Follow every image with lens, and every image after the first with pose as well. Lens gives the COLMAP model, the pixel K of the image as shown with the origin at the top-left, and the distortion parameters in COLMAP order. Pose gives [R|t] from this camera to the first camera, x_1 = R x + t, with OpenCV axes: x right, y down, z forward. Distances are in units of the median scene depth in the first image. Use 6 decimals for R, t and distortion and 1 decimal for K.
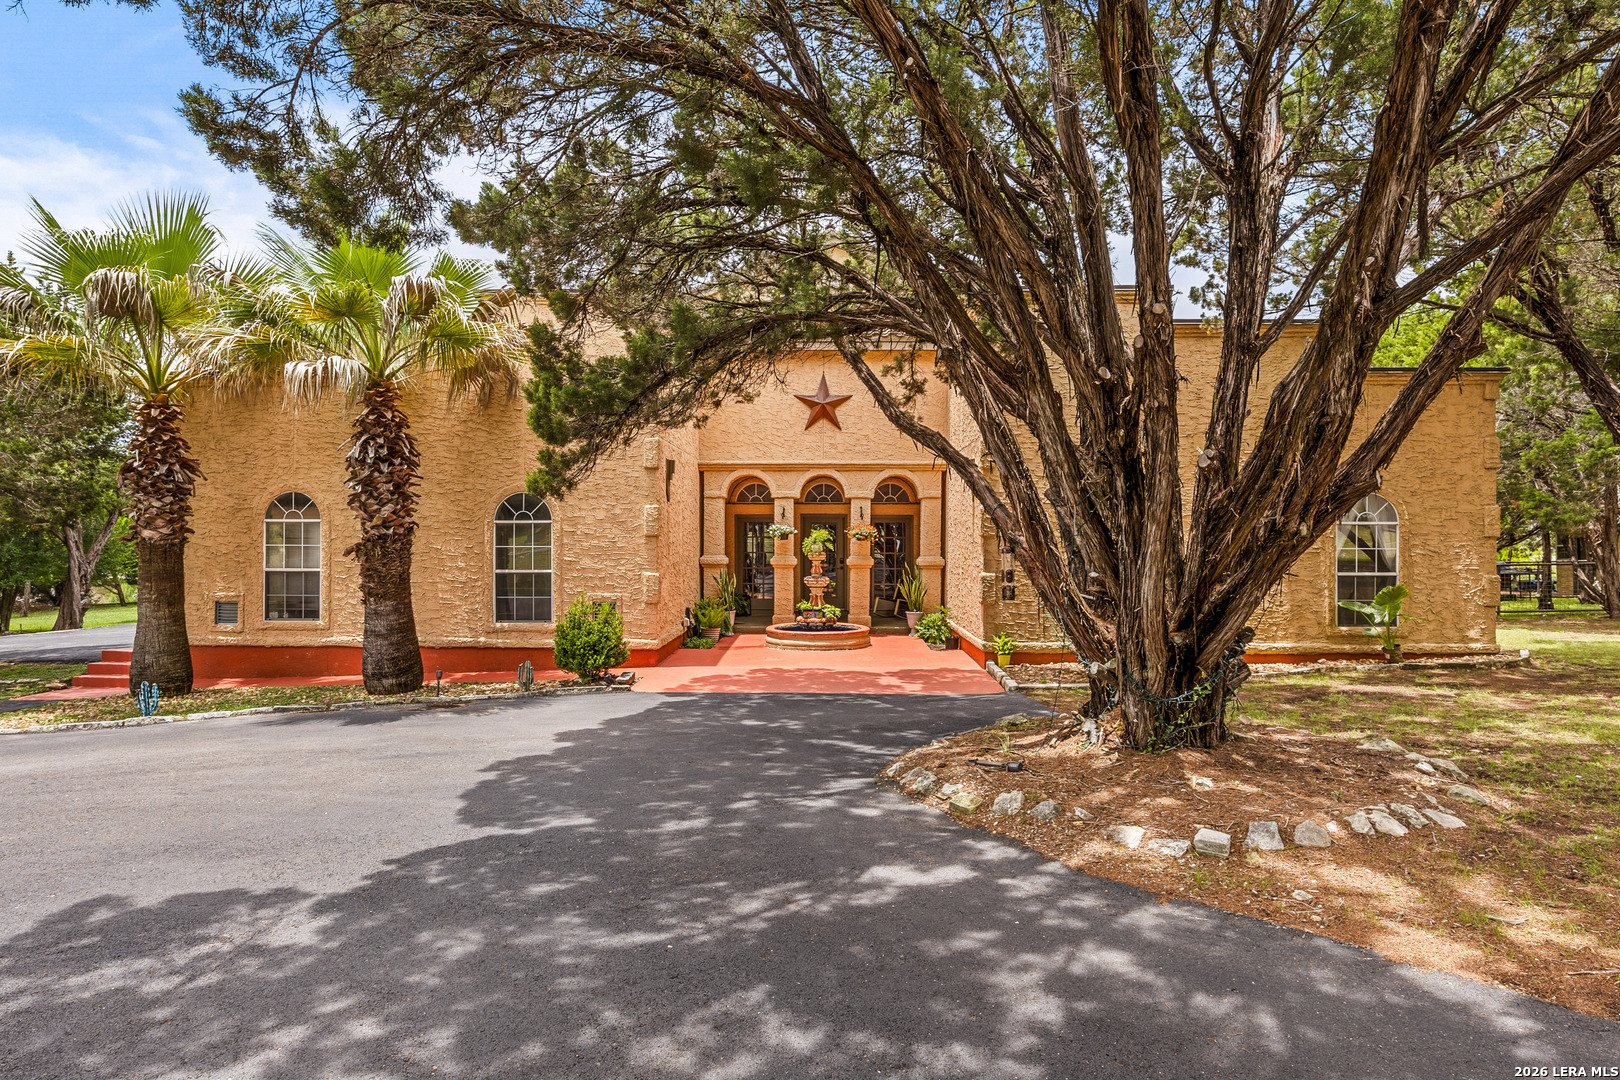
lens RADIAL K [[932.2, 0, 810.0], [0, 932.2, 540.0], [0, 0, 1]] dist [0.000039, -0.000030]
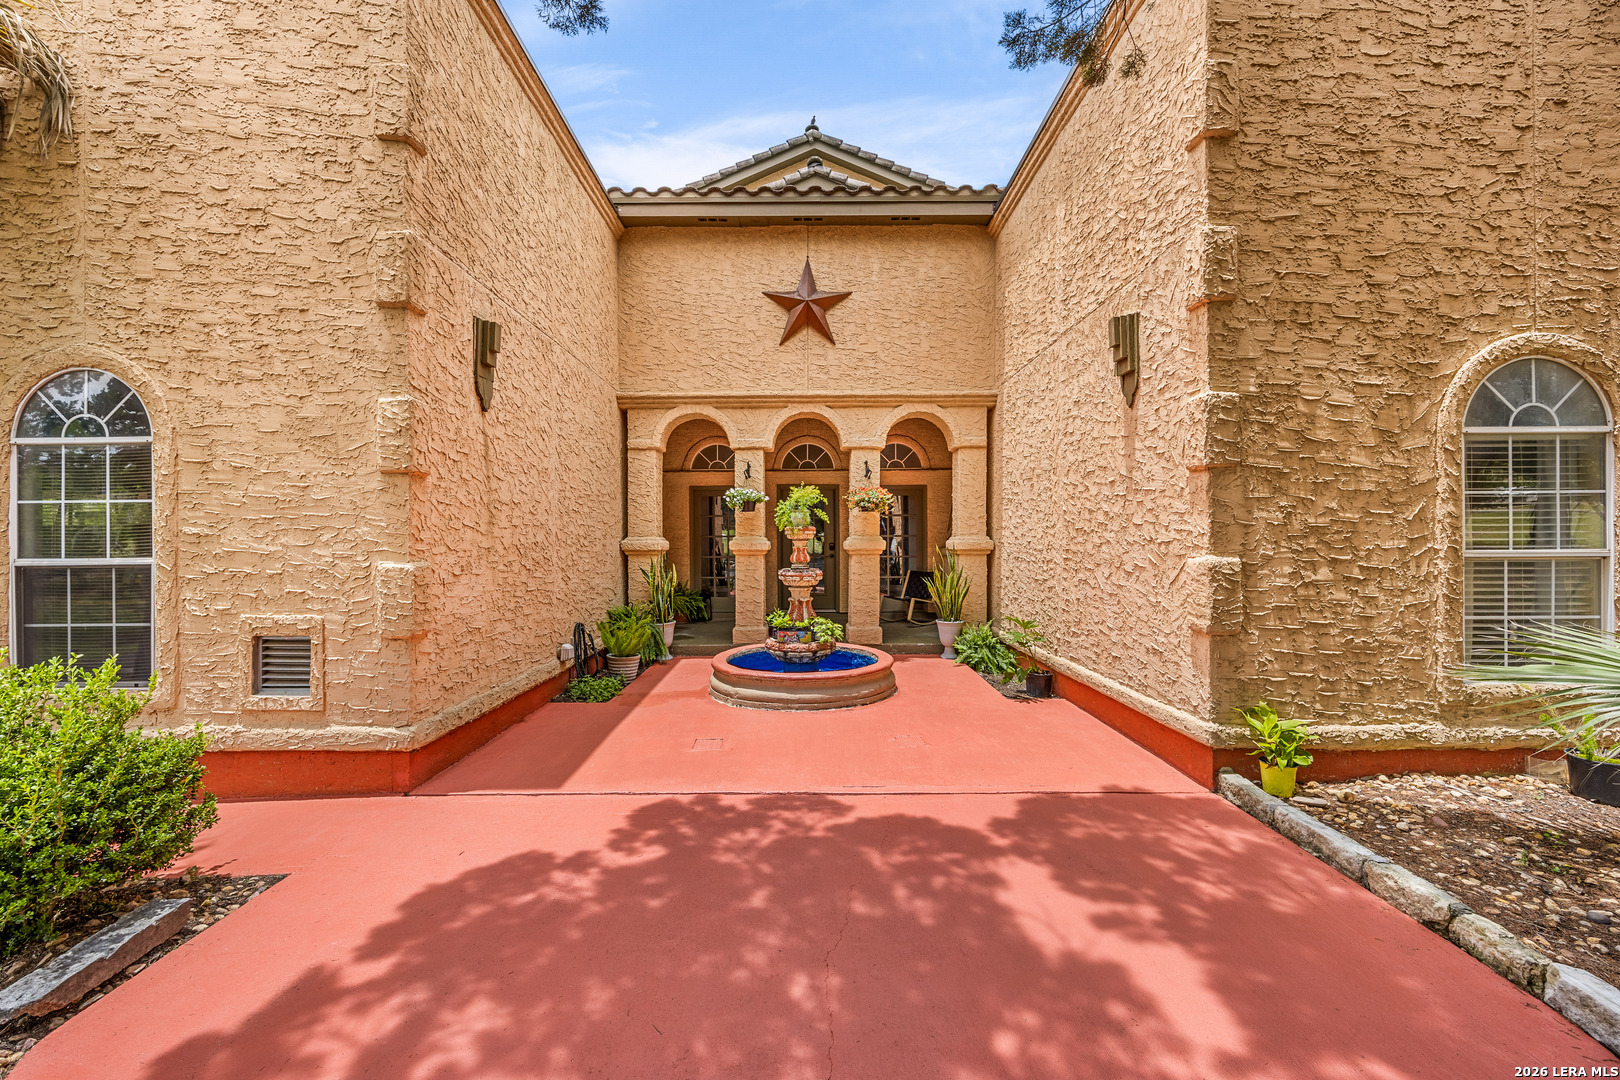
lens RADIAL K [[621.9, 0, 815.0], [0, 621.9, 529.7], [0, 0, 1]] dist [-0.001620, -0.000197]
pose [[0.999259, -0.006303, 0.037964, 0.001665], [0.007076, 0.999769, -0.020277, 0.021552], [-0.037828, 0.020531, 0.999073, 0.567360]]
